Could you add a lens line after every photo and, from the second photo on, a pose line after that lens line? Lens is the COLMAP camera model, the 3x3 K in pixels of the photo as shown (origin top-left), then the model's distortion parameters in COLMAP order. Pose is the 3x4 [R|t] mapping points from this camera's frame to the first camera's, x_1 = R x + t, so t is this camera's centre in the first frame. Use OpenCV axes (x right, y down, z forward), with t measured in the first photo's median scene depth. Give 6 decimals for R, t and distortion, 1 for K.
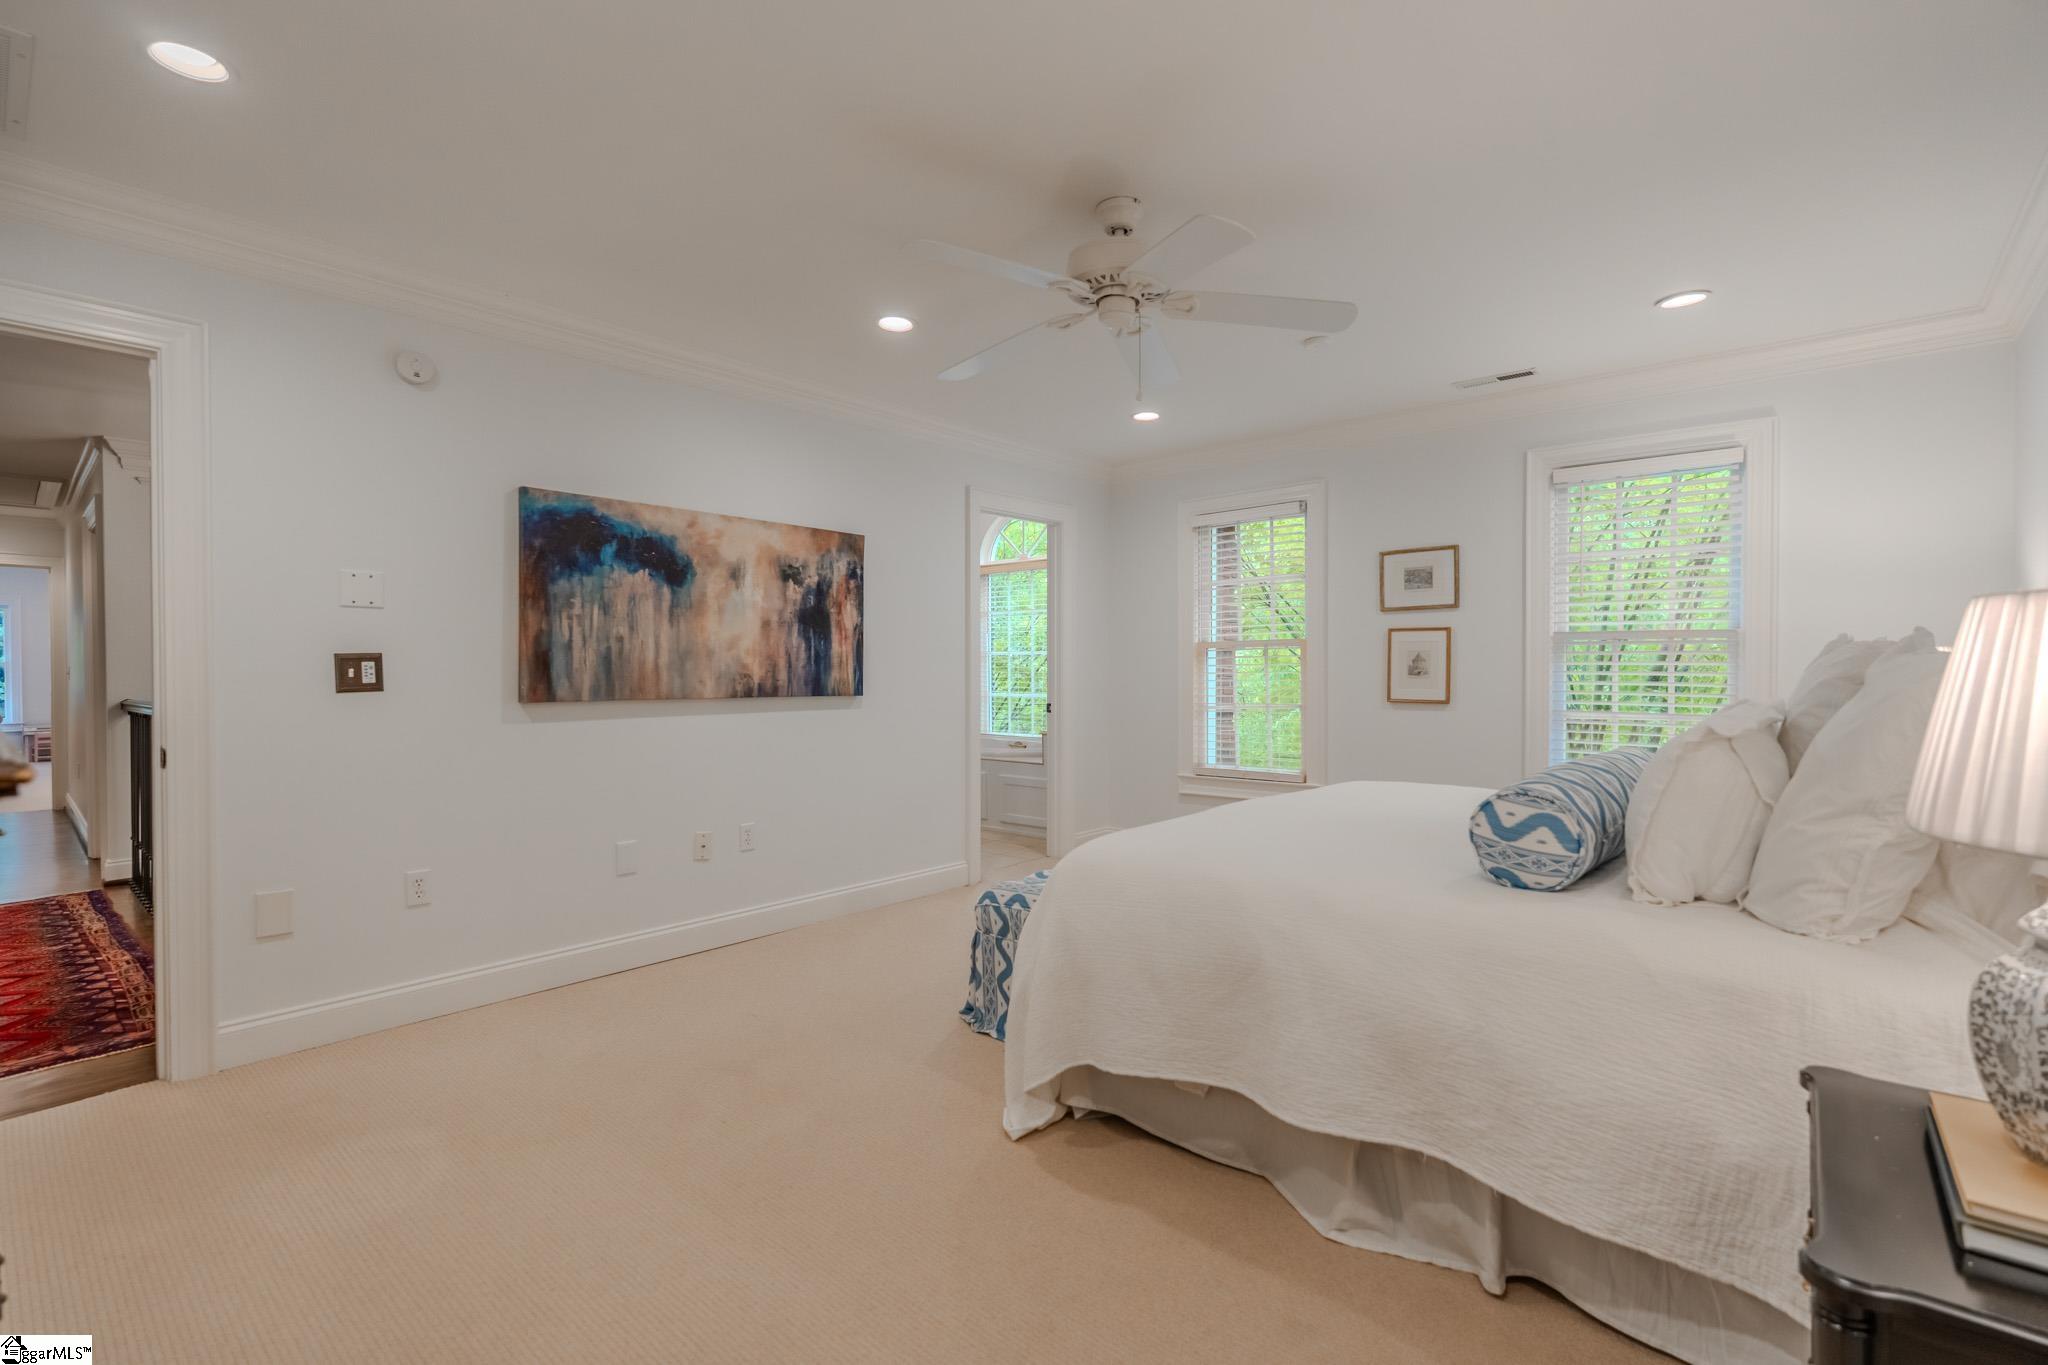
lens RADIAL K [[907.1, 0, 1016.8], [0, 907.1, 684.2], [0, 0, 1]] dist [-0.004510, -0.000685]
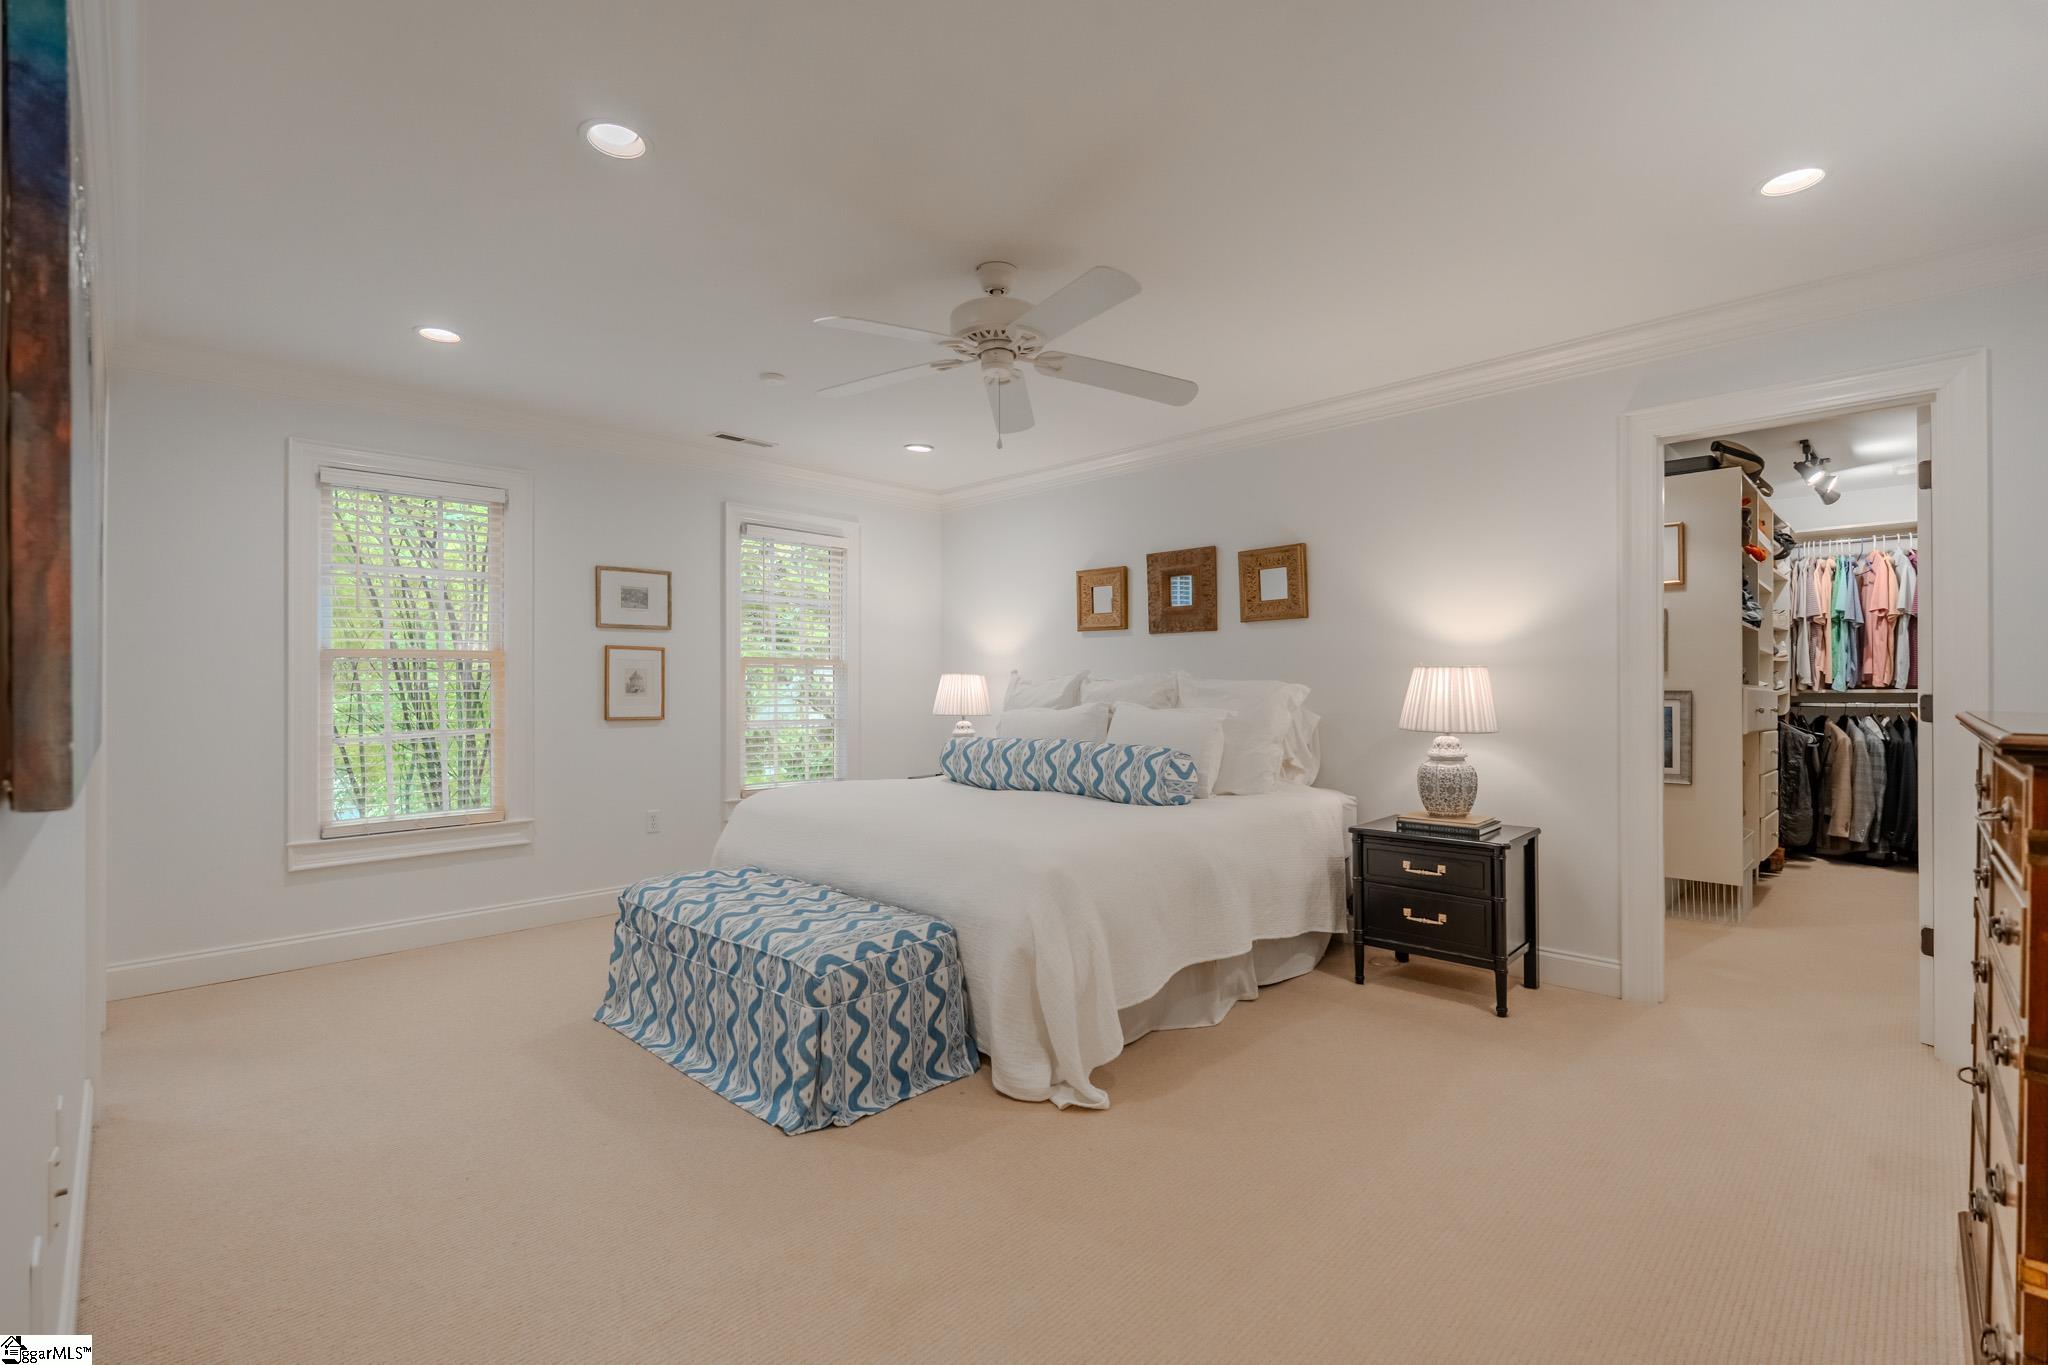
lens RADIAL K [[907.1, 0, 1026.6], [0, 907.1, 684.5], [0, 0, 1]] dist [-0.004510, -0.000685]
pose [[0.065764, 0.003327, 0.997830, -0.543358], [0.016813, 0.999849, -0.004442, -0.007164], [-0.997694, 0.017069, 0.065698, 0.490527]]
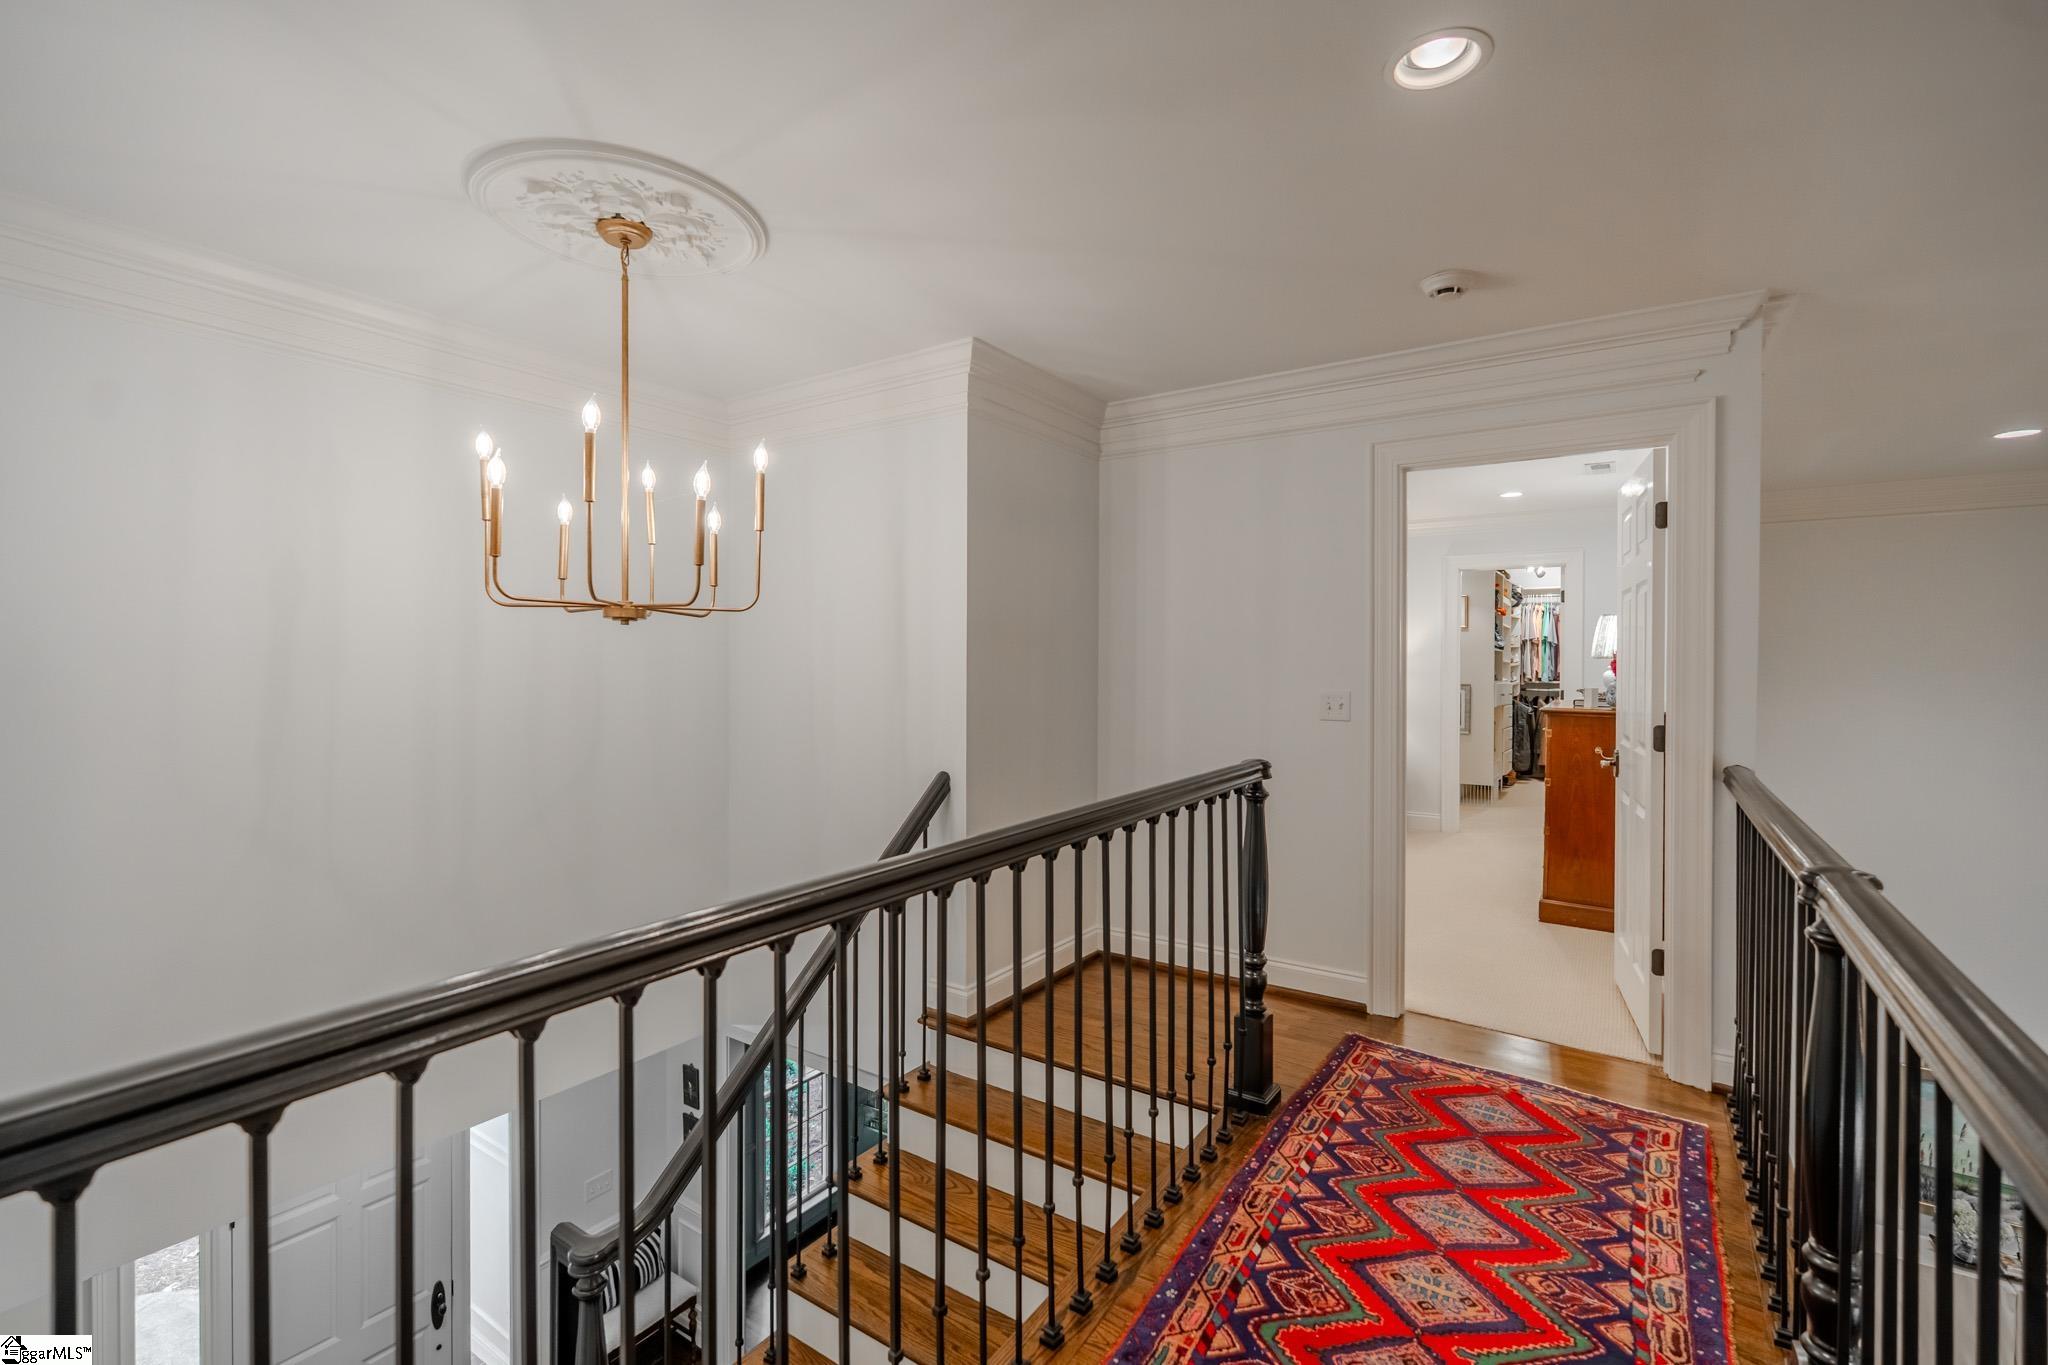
lens RADIAL K [[907.1, 0, 1022.8], [0, 907.1, 672.8], [0, 0, 1]] dist [-0.004510, -0.000685]
pose [[-0.117836, -0.009238, 0.992990, -1.304506], [0.012423, 0.999865, 0.010777, -0.050097], [-0.992955, 0.013605, -0.117706, 0.999566]]
